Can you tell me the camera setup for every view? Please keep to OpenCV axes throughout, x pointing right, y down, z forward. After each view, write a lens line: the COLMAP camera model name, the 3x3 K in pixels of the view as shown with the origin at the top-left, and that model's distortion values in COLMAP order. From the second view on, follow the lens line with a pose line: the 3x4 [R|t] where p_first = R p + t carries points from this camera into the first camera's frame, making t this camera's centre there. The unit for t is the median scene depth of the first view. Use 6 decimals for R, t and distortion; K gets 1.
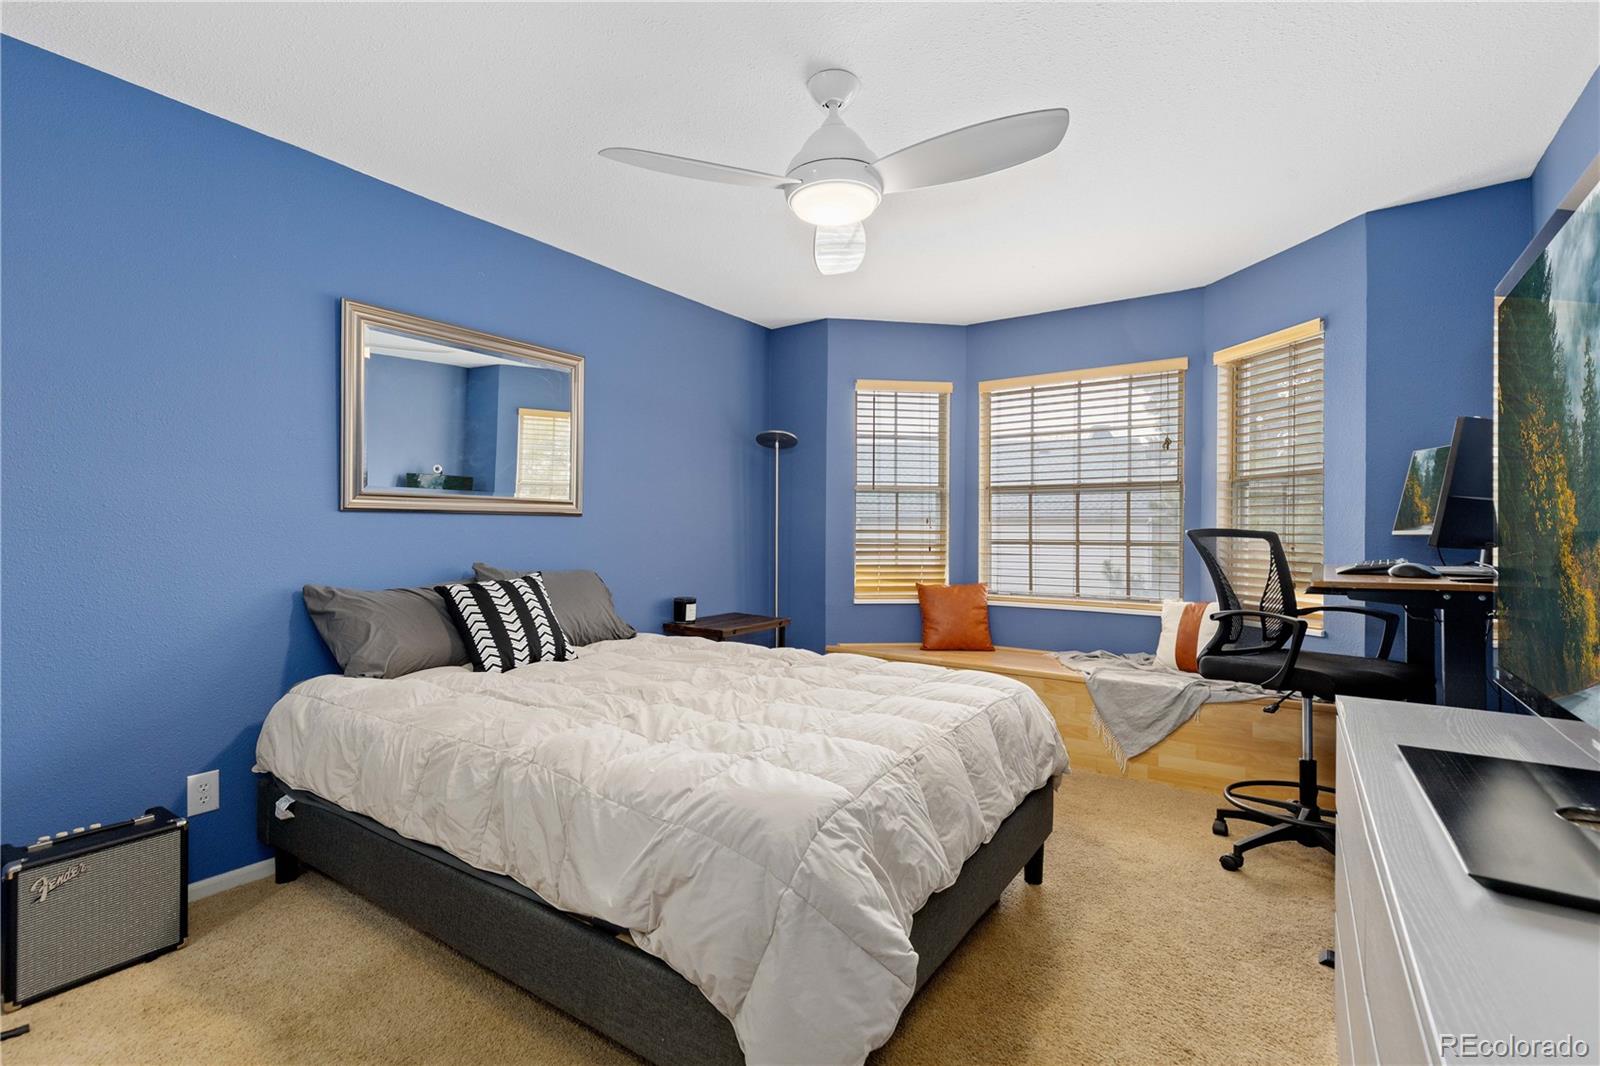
lens RADIAL K [[722.8, 0, 801.1], [0, 722.8, 528.7], [0, 0, 1]] dist [0.004072, -0.000742]
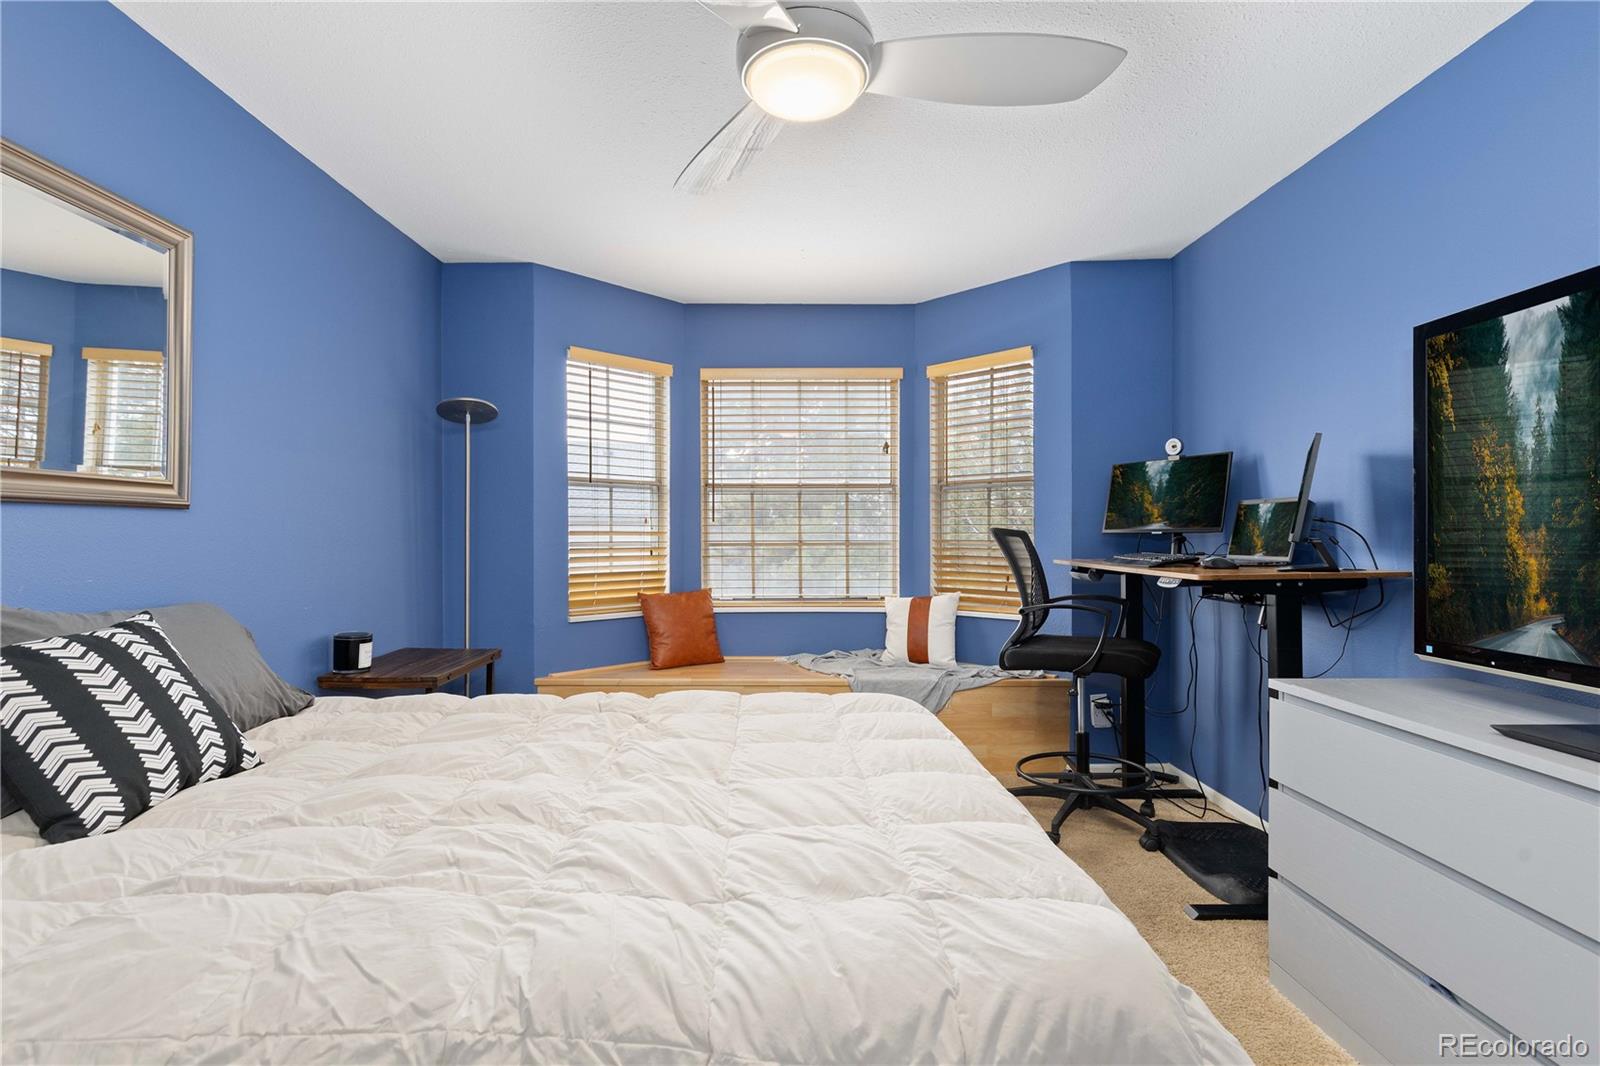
lens RADIAL K [[722.8, 0, 794.3], [0, 722.8, 530.5], [0, 0, 1]] dist [0.004072, -0.000742]
pose [[0.821473, -0.003714, 0.570235, -0.206233], [0.002634, 0.999993, 0.002719, -0.000681], [-0.570241, -0.000732, 0.821477, 0.216899]]
